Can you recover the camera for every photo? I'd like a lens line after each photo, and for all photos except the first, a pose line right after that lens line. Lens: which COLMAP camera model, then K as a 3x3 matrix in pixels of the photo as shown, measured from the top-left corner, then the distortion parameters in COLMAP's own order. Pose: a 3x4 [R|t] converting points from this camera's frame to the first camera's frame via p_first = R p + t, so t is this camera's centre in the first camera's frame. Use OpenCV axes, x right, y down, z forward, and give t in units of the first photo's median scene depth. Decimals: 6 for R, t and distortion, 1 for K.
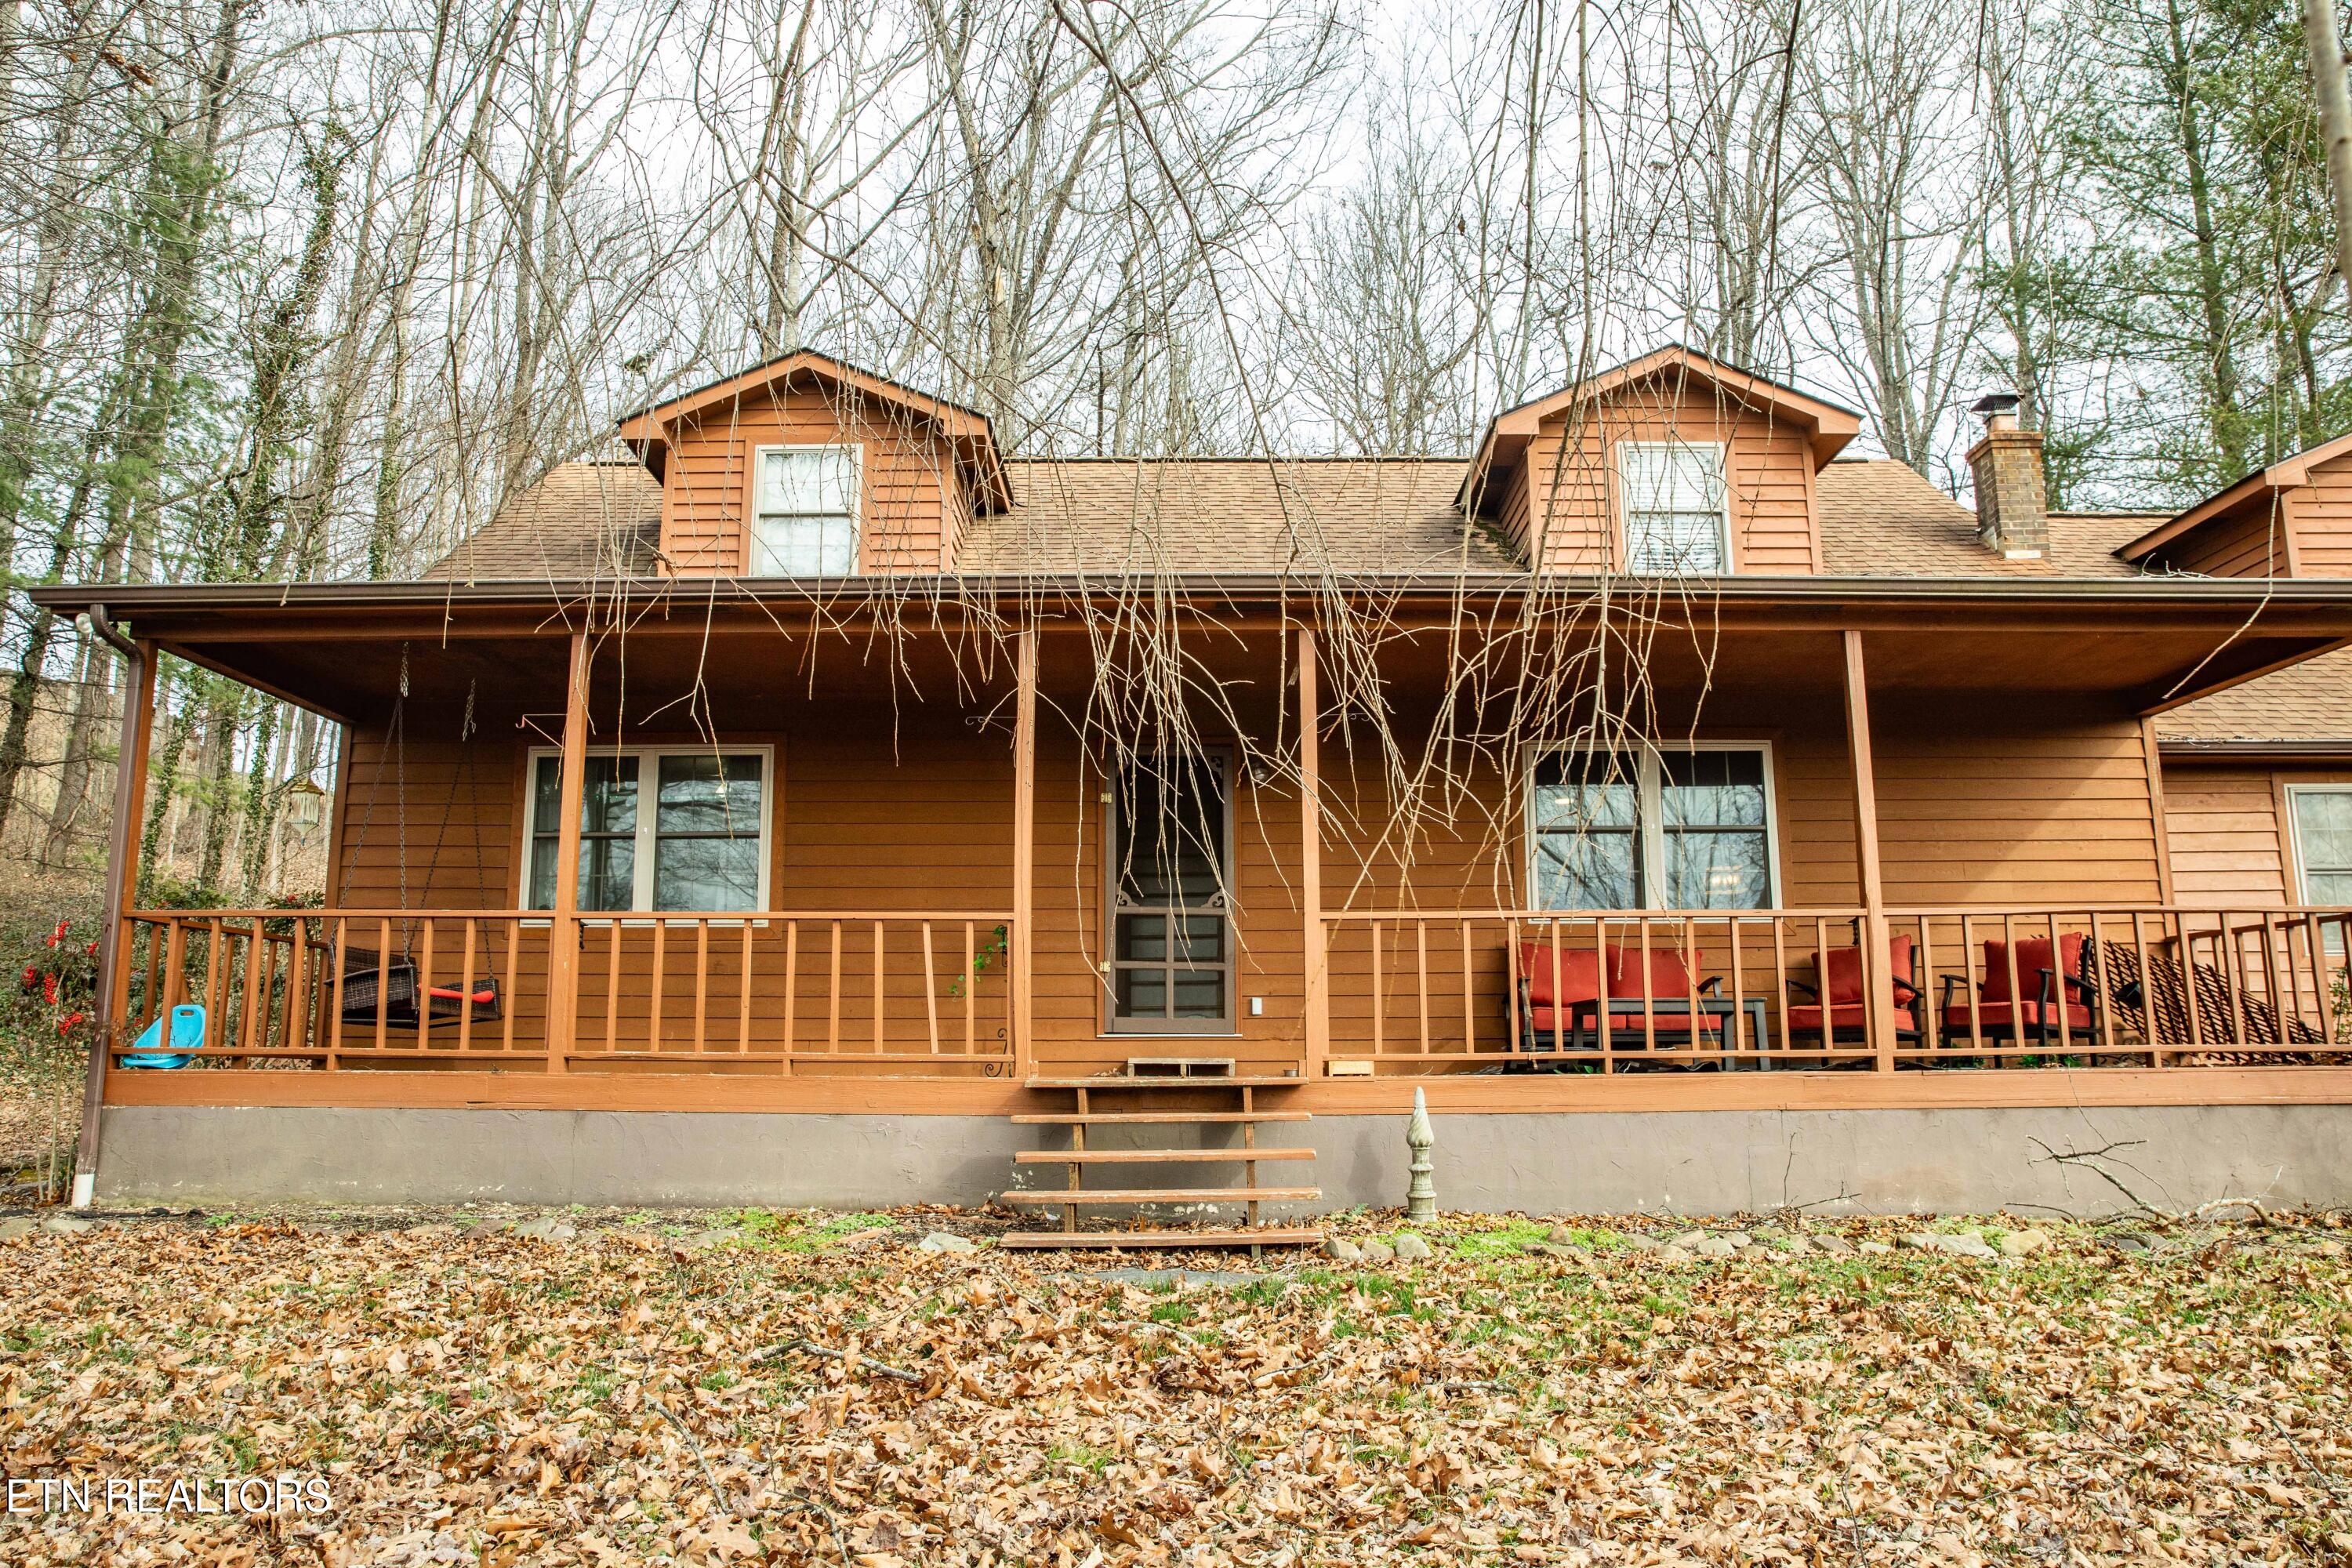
lens RADIAL K [[1814.9, 0, 1176.0], [0, 1814.9, 784.0], [0, 0, 1]] dist [-0.095843, 0.001034]
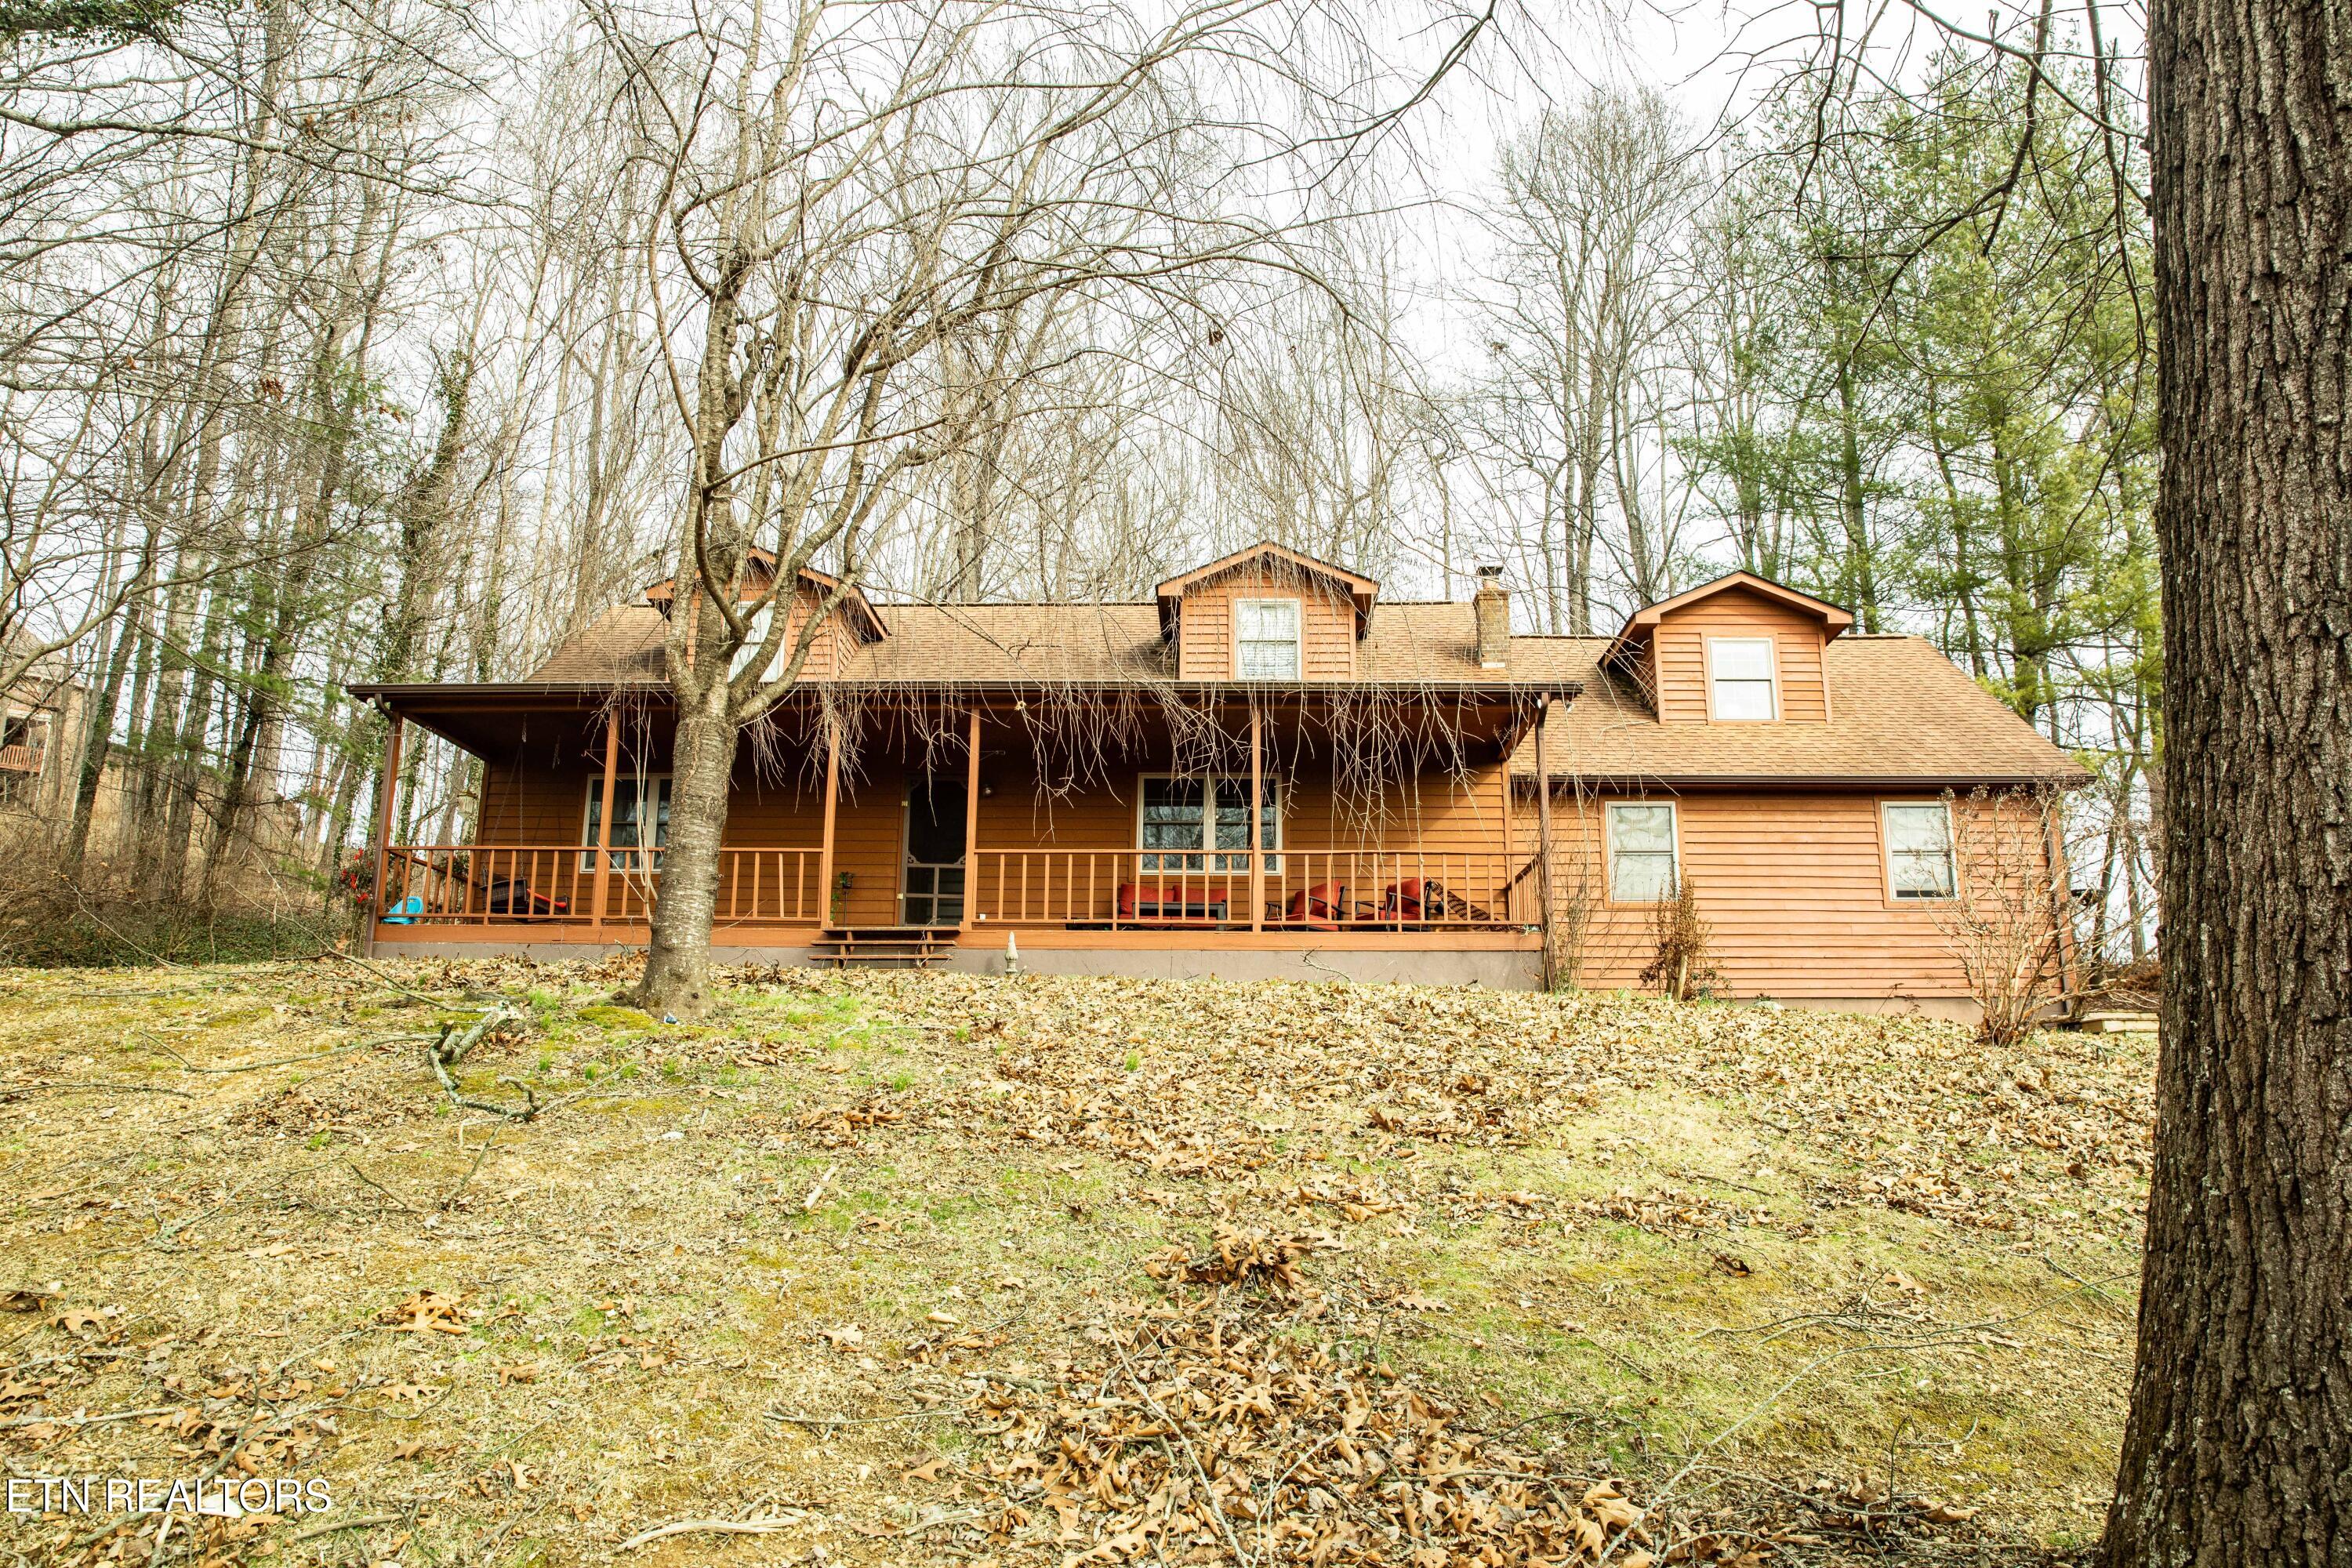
lens RADIAL K [[1814.9, 0, 1176.0], [0, 1814.9, 784.0], [0, 0, 1]] dist [-0.095843, 0.001034]
pose [[0.999392, 0.003810, -0.034649, 0.298578], [-0.005586, 0.998667, -0.051321, 0.080293], [0.034407, 0.051484, 0.998081, -0.801309]]
